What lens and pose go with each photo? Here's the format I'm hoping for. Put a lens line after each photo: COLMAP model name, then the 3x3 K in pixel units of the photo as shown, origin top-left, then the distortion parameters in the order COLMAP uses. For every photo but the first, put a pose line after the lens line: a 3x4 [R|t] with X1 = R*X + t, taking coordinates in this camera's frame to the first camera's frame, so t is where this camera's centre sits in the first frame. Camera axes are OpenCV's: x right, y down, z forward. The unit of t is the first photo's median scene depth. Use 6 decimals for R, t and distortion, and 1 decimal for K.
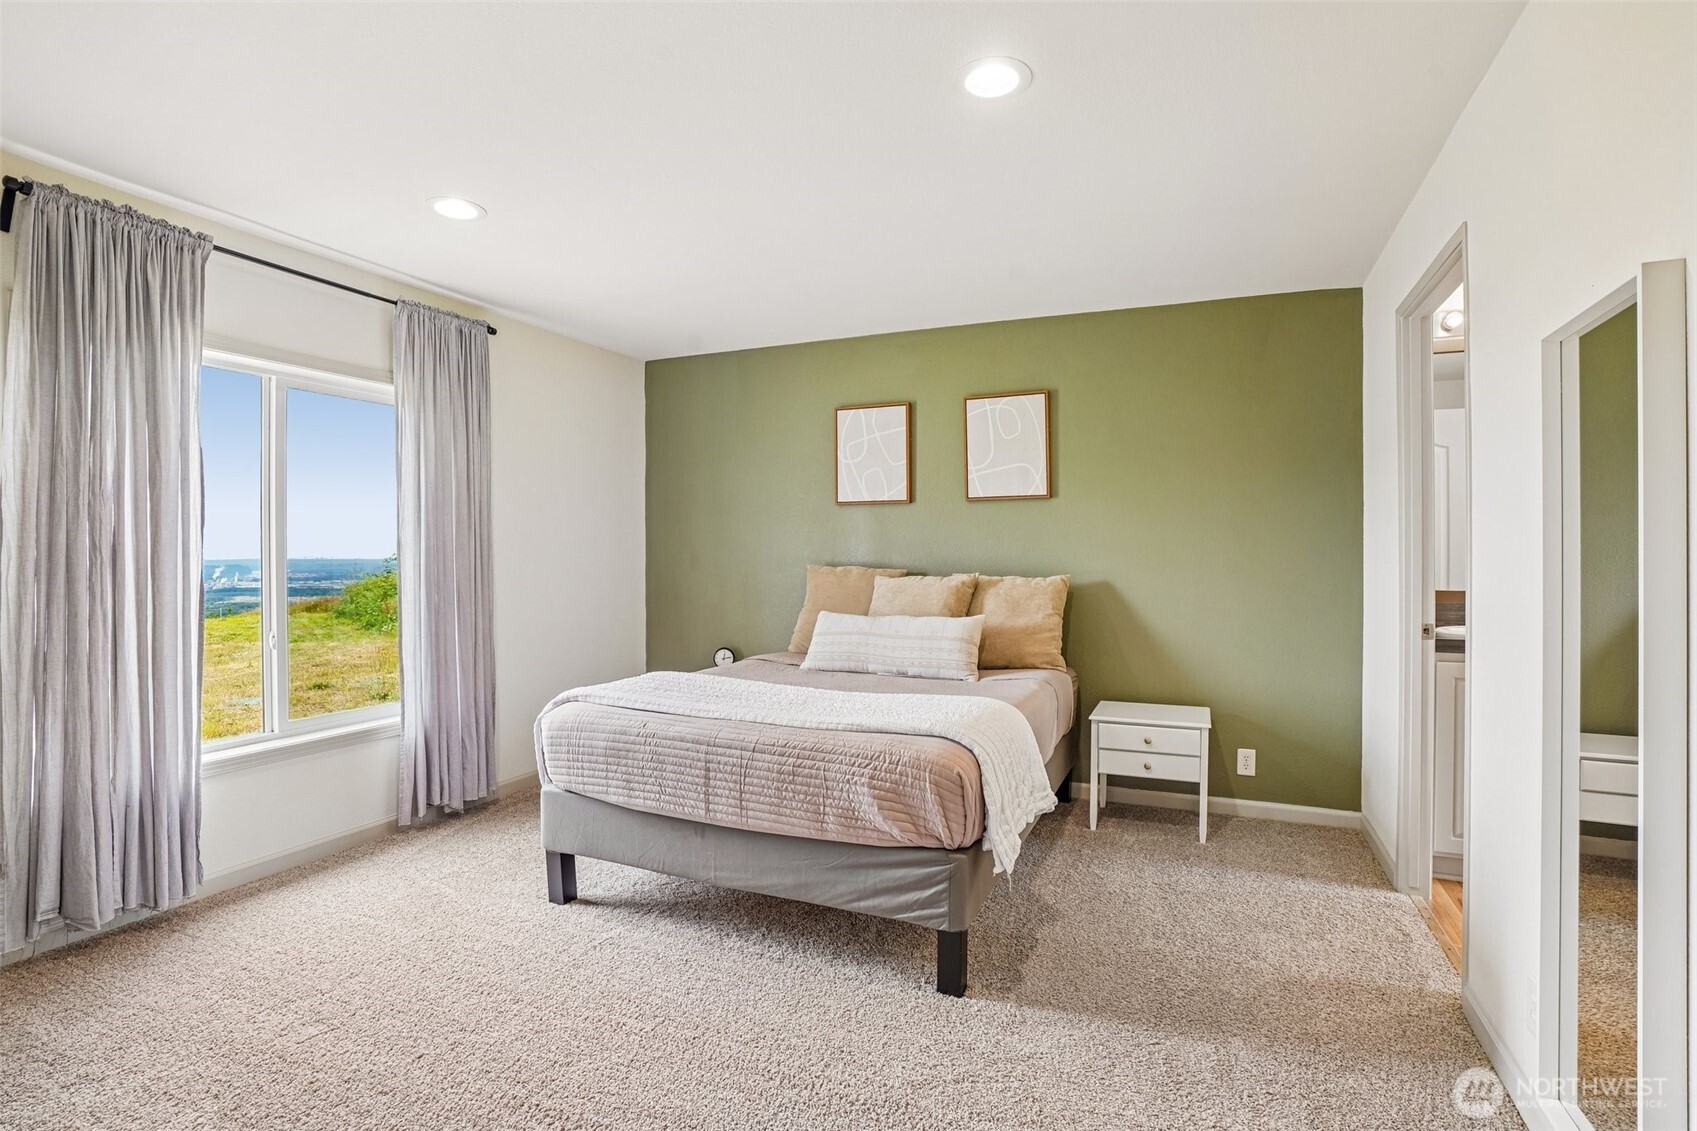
lens RADIAL K [[814.3, 0, 864.6], [0, 814.3, 611.7], [0, 0, 1]] dist [-0.045615, 0.000094]
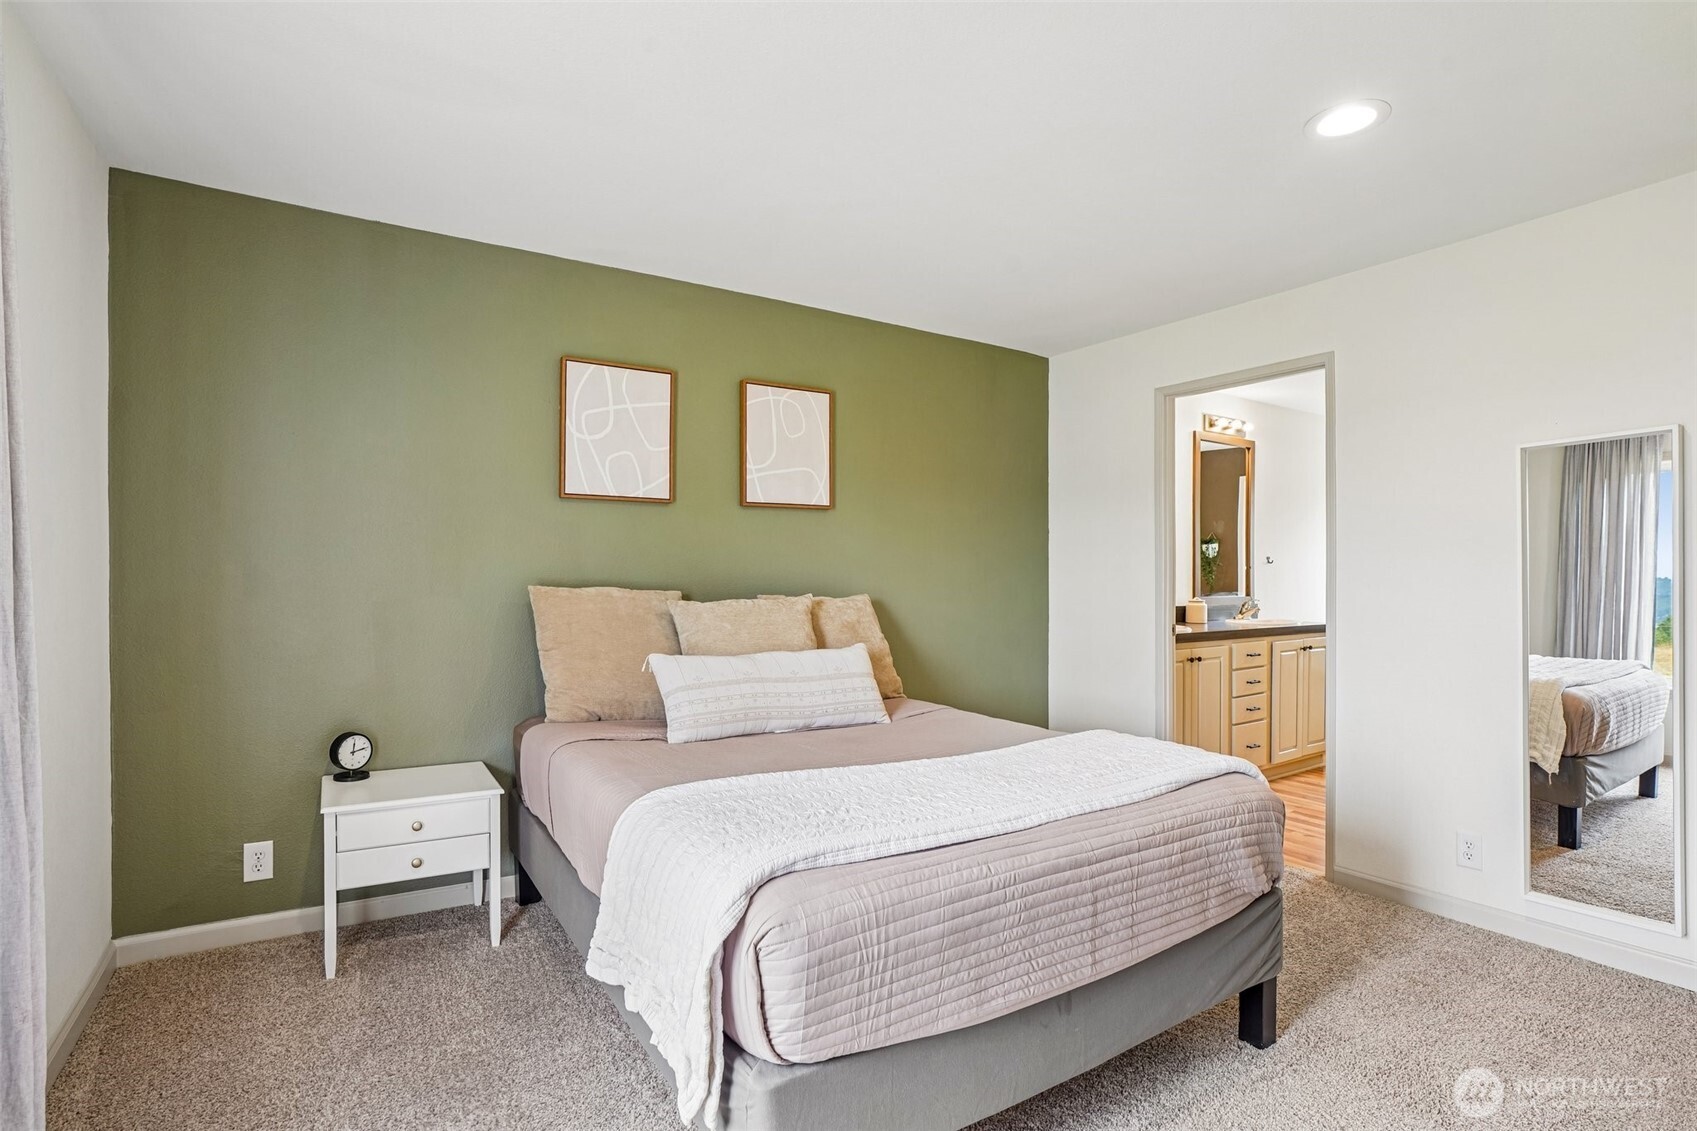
lens RADIAL K [[814.2, 0, 848.5], [0, 814.2, 581.1], [0, 0, 1]] dist [-0.073351, 0.027427]
pose [[0.558656, -0.005997, 0.829377, -0.779713], [0.052866, 0.998198, -0.028392, -0.051144], [-0.827713, 0.059707, 0.557967, 0.734690]]
